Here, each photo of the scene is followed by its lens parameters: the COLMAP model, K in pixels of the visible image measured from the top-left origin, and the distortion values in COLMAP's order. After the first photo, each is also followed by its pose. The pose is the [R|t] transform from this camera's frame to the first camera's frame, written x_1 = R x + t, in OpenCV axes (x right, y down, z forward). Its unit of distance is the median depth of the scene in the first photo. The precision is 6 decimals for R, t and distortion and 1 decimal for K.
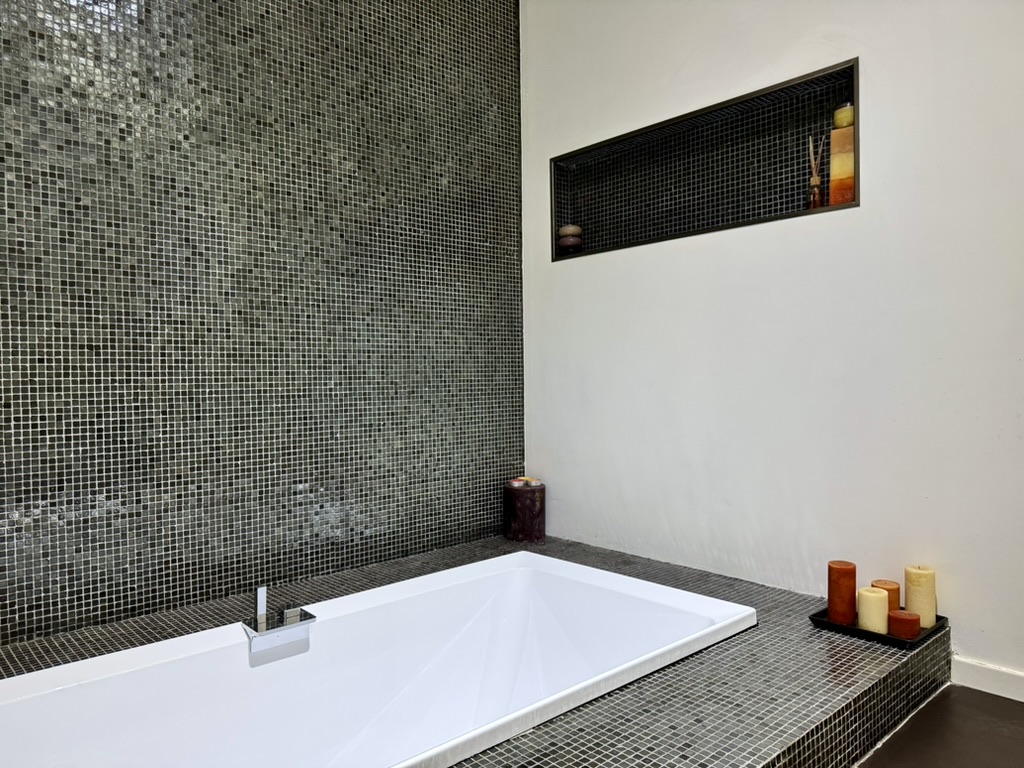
lens RADIAL K [[728.7, 0, 508.7], [0, 728.7, 386.9], [0, 0, 1]] dist [0.018763, -0.008586]
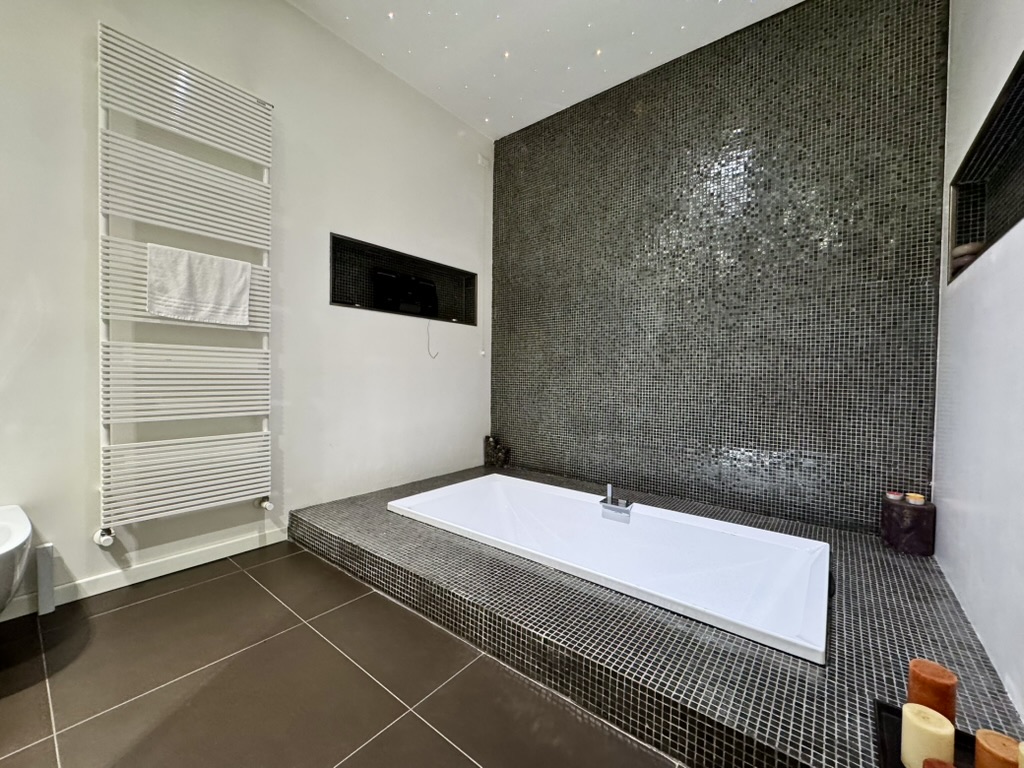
lens RADIAL K [[410.4, 0, 511.0], [0, 410.4, 384.1], [0, 0, 1]] dist [-0.001913, 0.000034]
pose [[0.157852, 0.037689, -0.986743, 0.754520], [-0.032703, 0.998923, 0.032923, -0.052432], [0.986921, 0.027073, 0.158915, 0.464489]]
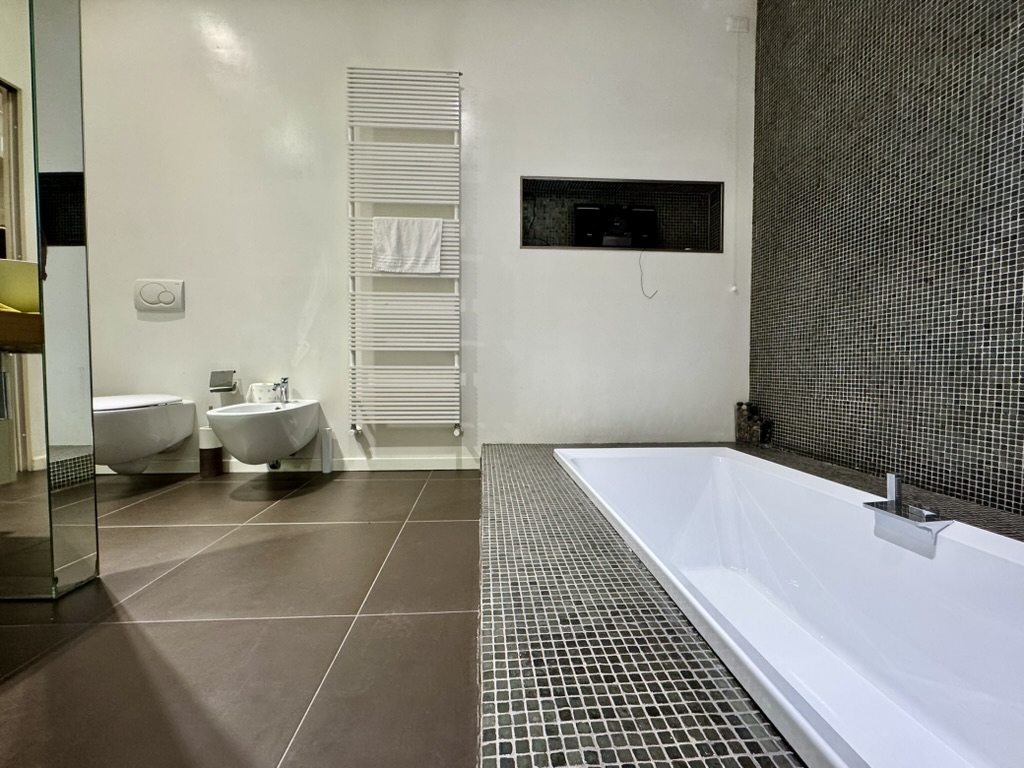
lens RADIAL K [[410.4, 0, 512.4], [0, 410.4, 383.9], [0, 0, 1]] dist [-0.001913, 0.000034]
pose [[-0.621329, 0.039152, -0.782571, 0.473613], [-0.007706, 0.998397, 0.056069, 0.096091], [0.783512, 0.040868, -0.620031, 0.853989]]
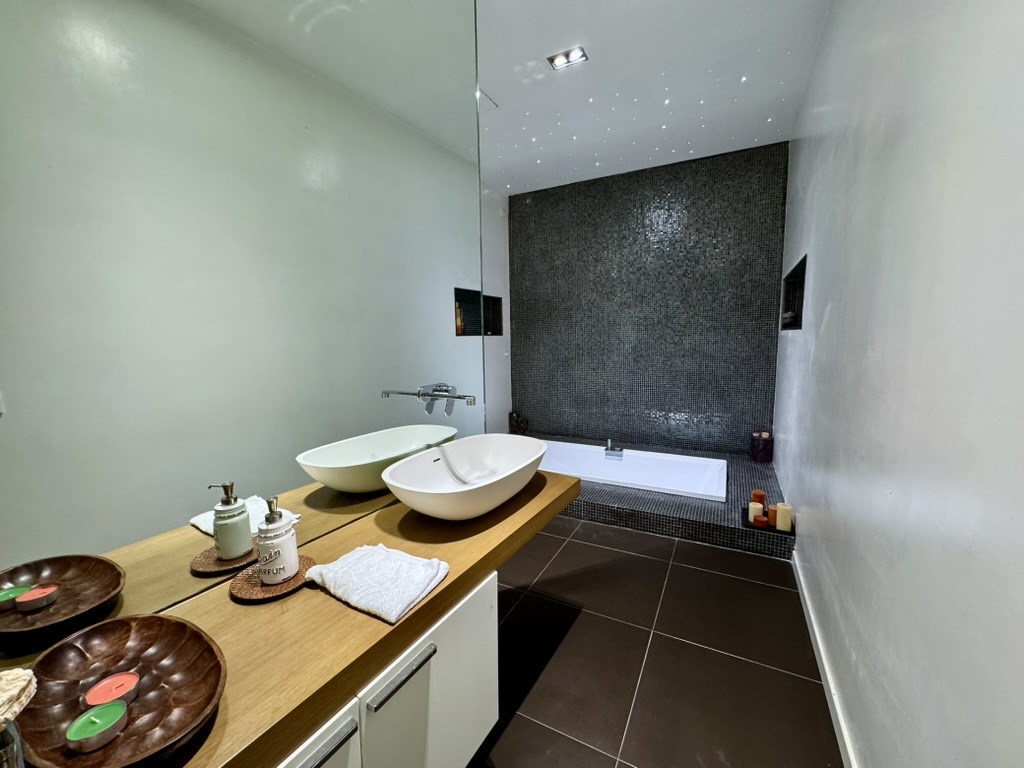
lens RADIAL K [[410.4, 0, 510.5], [0, 410.4, 384.5], [0, 0, 1]] dist [-0.001913, 0.000034]
pose [[0.336390, 0.117416, -0.934374, 1.279159], [-0.003829, 0.992359, 0.123325, -0.231625], [0.941715, -0.037908, 0.334269, -0.134662]]
